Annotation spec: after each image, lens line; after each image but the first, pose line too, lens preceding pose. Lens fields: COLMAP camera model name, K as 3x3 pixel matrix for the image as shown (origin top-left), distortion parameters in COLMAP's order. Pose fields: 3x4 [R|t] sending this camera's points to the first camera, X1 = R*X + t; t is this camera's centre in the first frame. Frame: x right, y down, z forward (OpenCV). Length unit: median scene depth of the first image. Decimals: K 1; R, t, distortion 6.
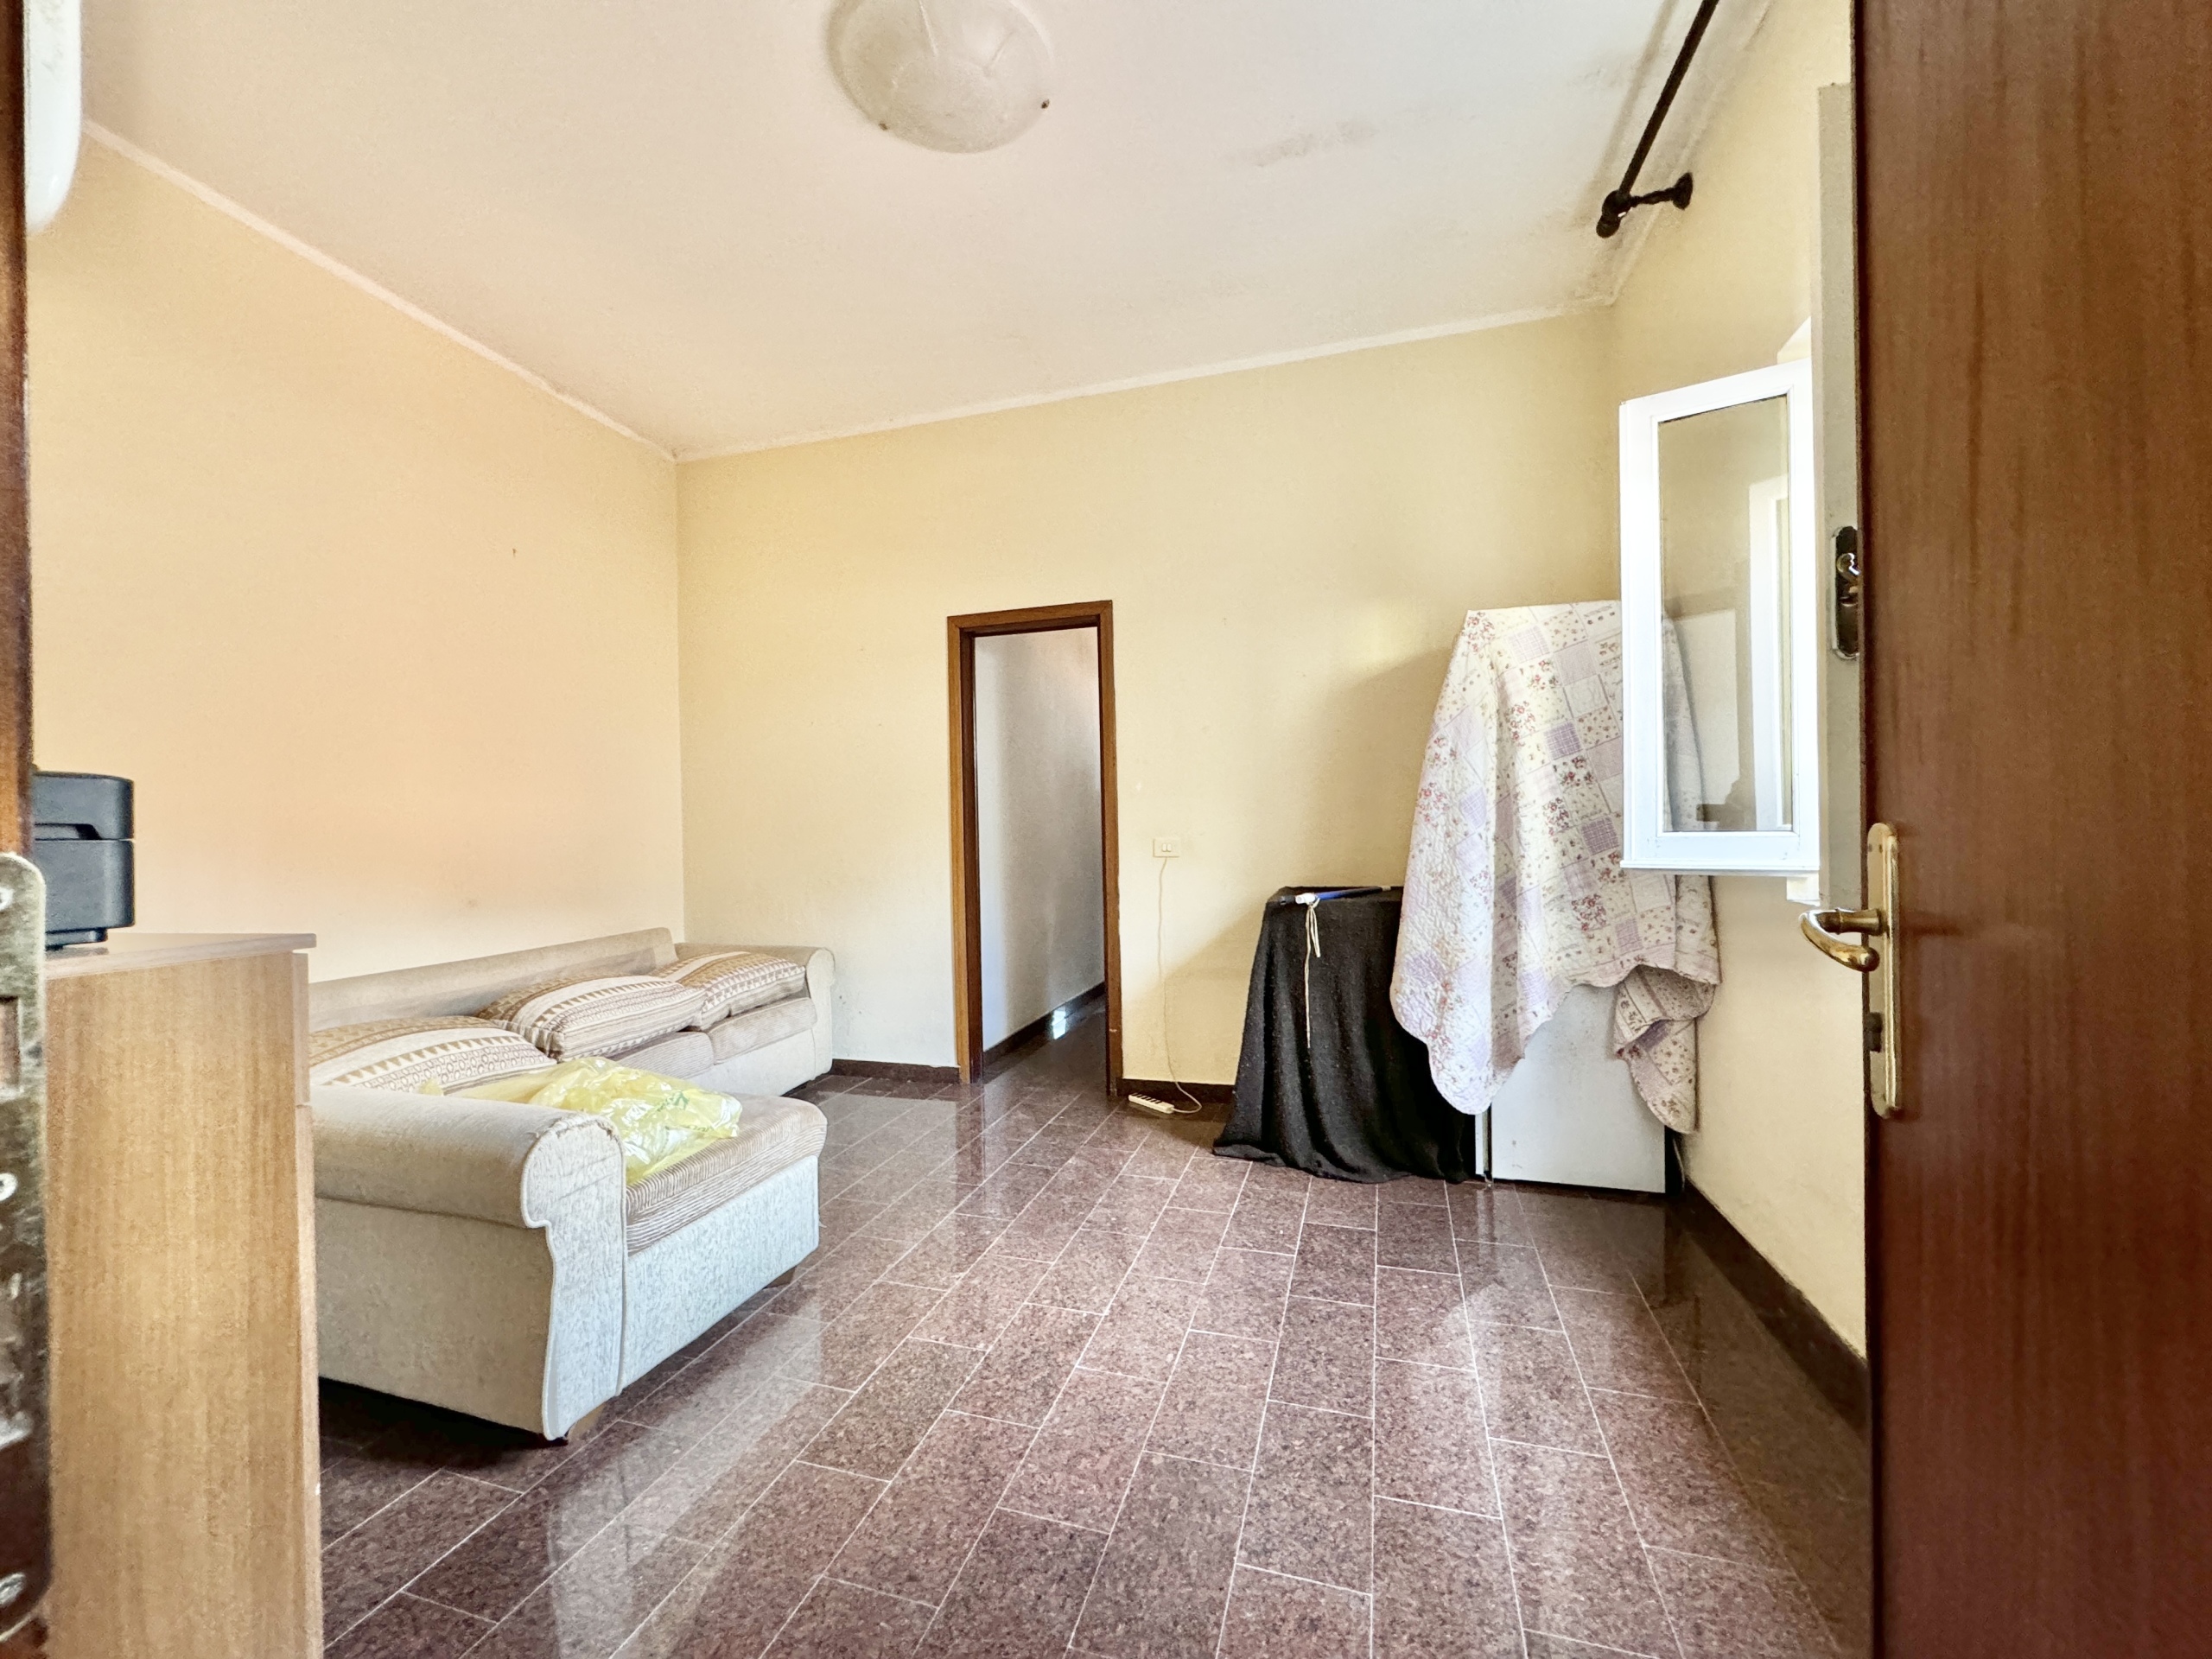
lens RADIAL K [[881.1, 0, 1107.4], [0, 881.1, 829.2], [0, 0, 1]] dist [-0.002004, 0.000198]
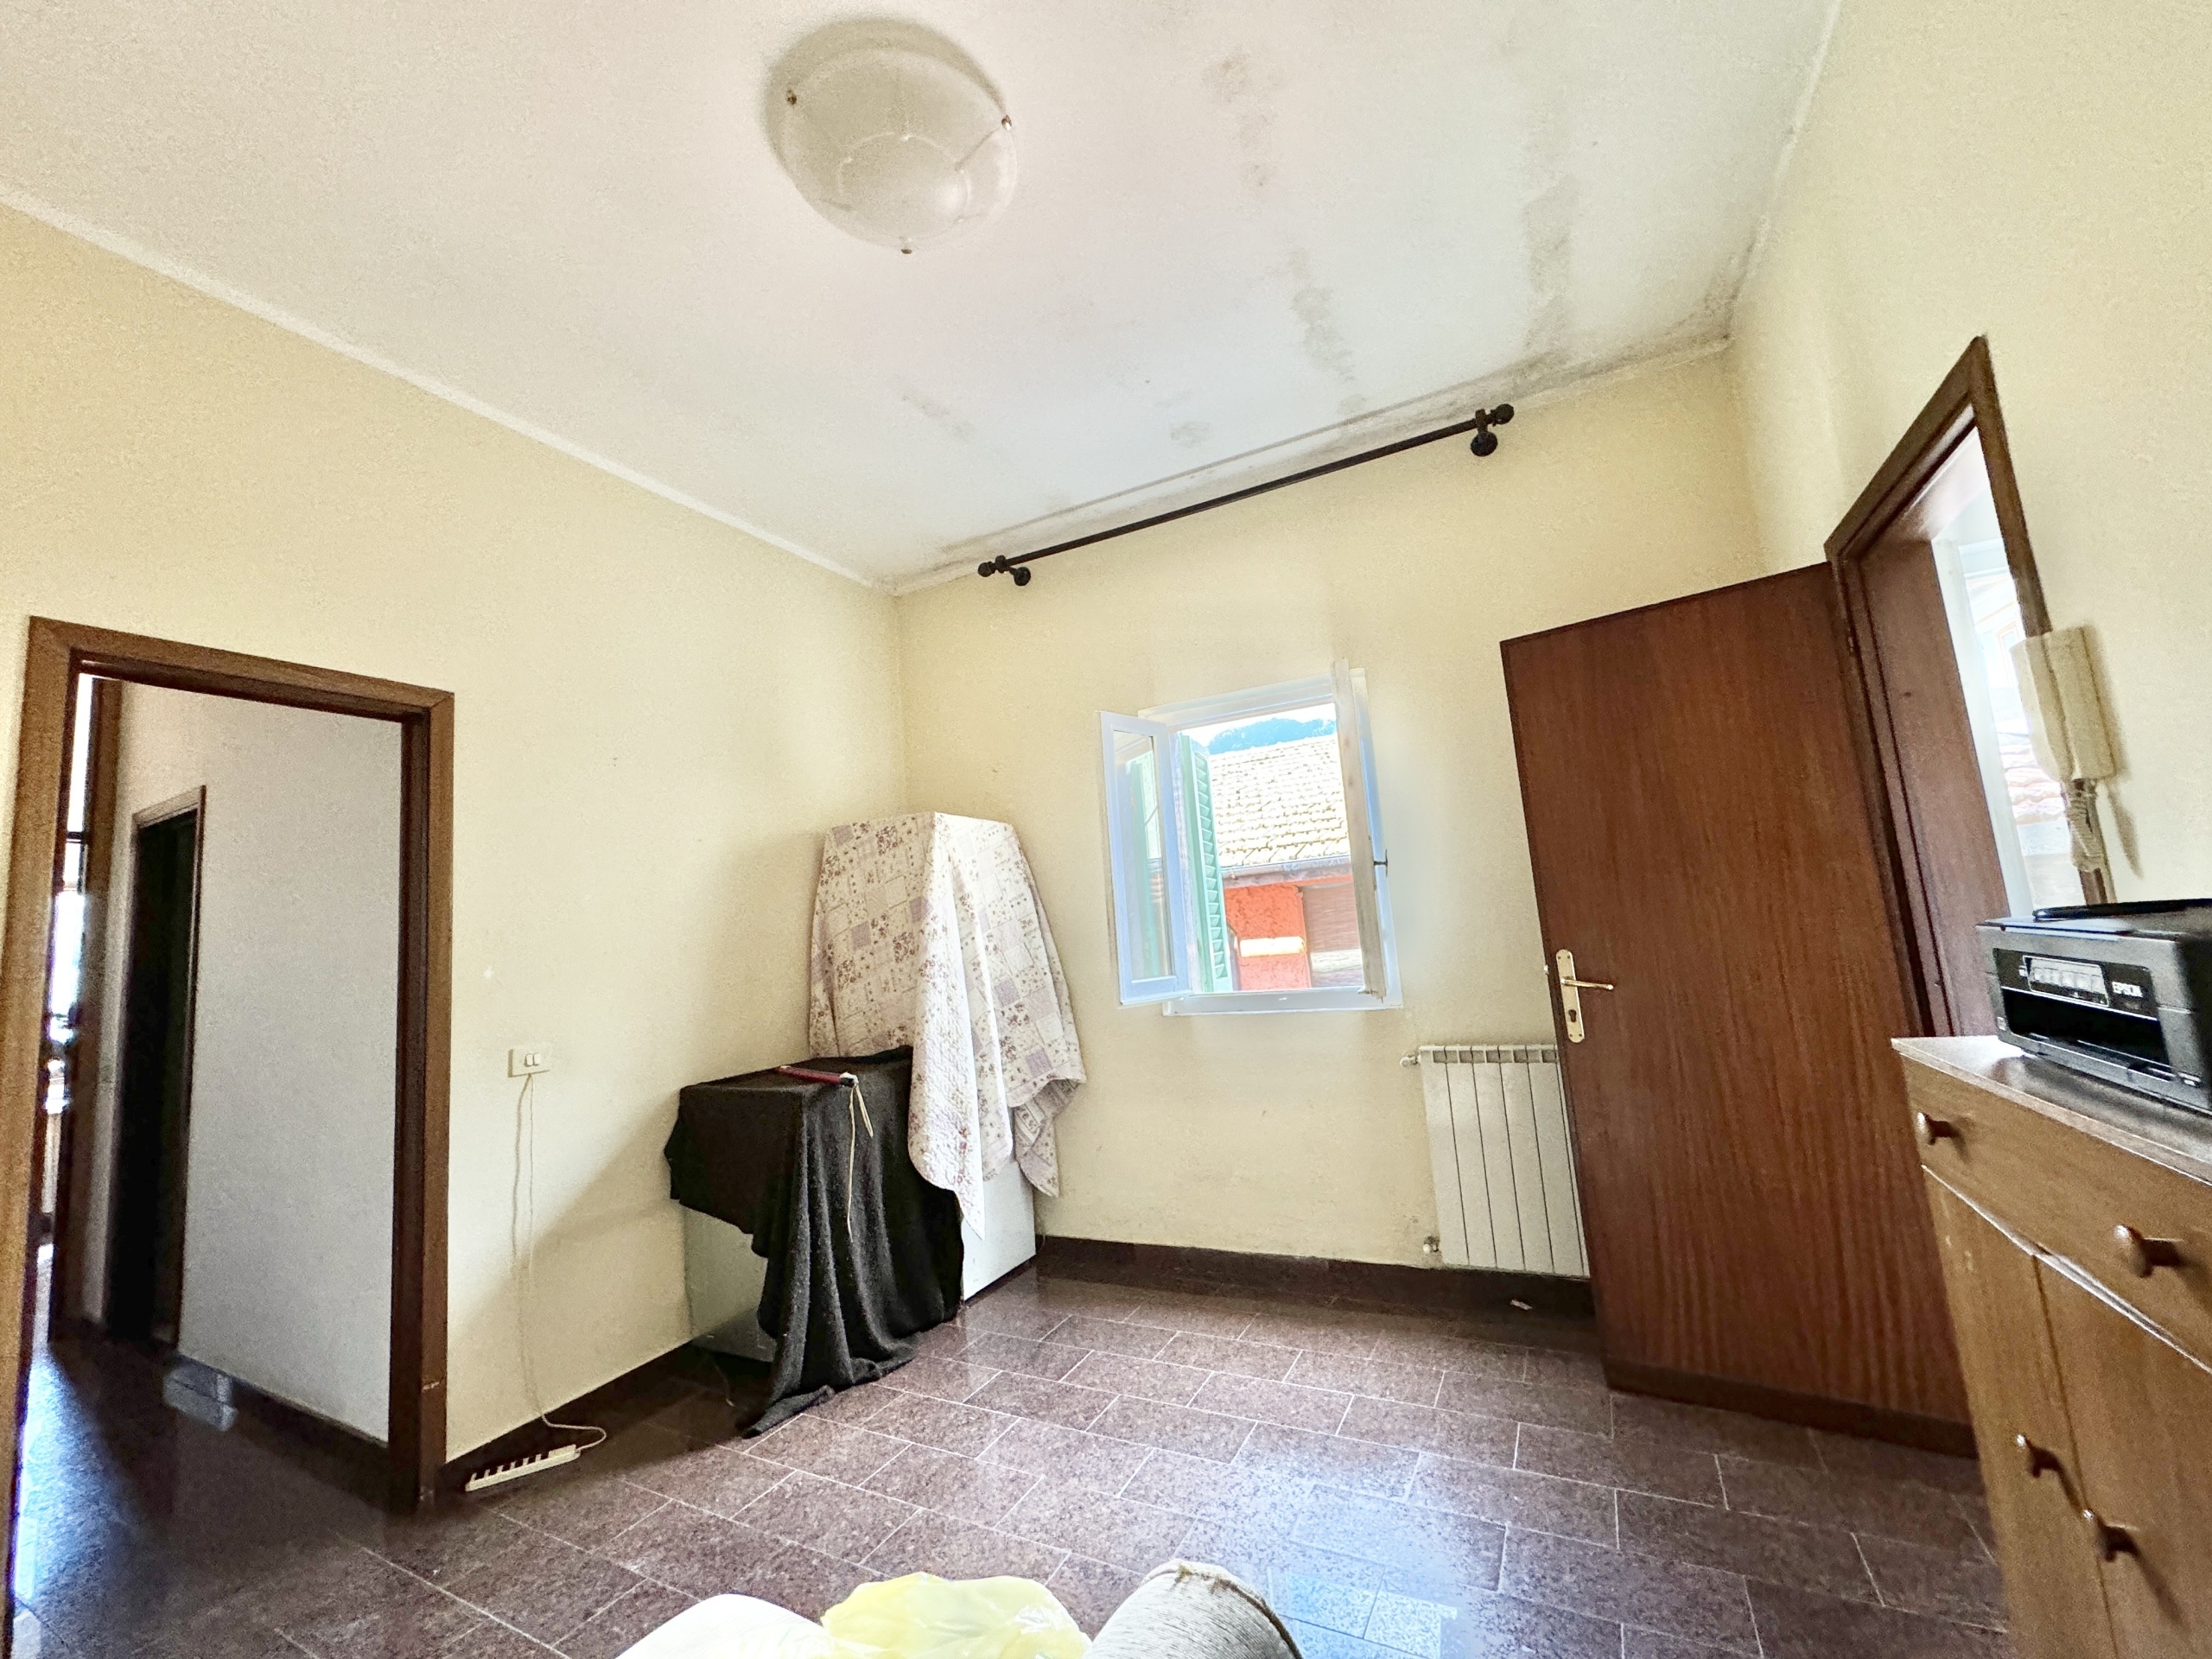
lens RADIAL K [[881.1, 0, 1110.2], [0, 881.1, 827.2], [0, 0, 1]] dist [-0.002004, 0.000198]
pose [[0.191149, 0.128009, 0.973178, -0.729970], [0.076703, 0.986480, -0.144825, -0.032462], [-0.978560, 0.102329, 0.178745, 0.550949]]
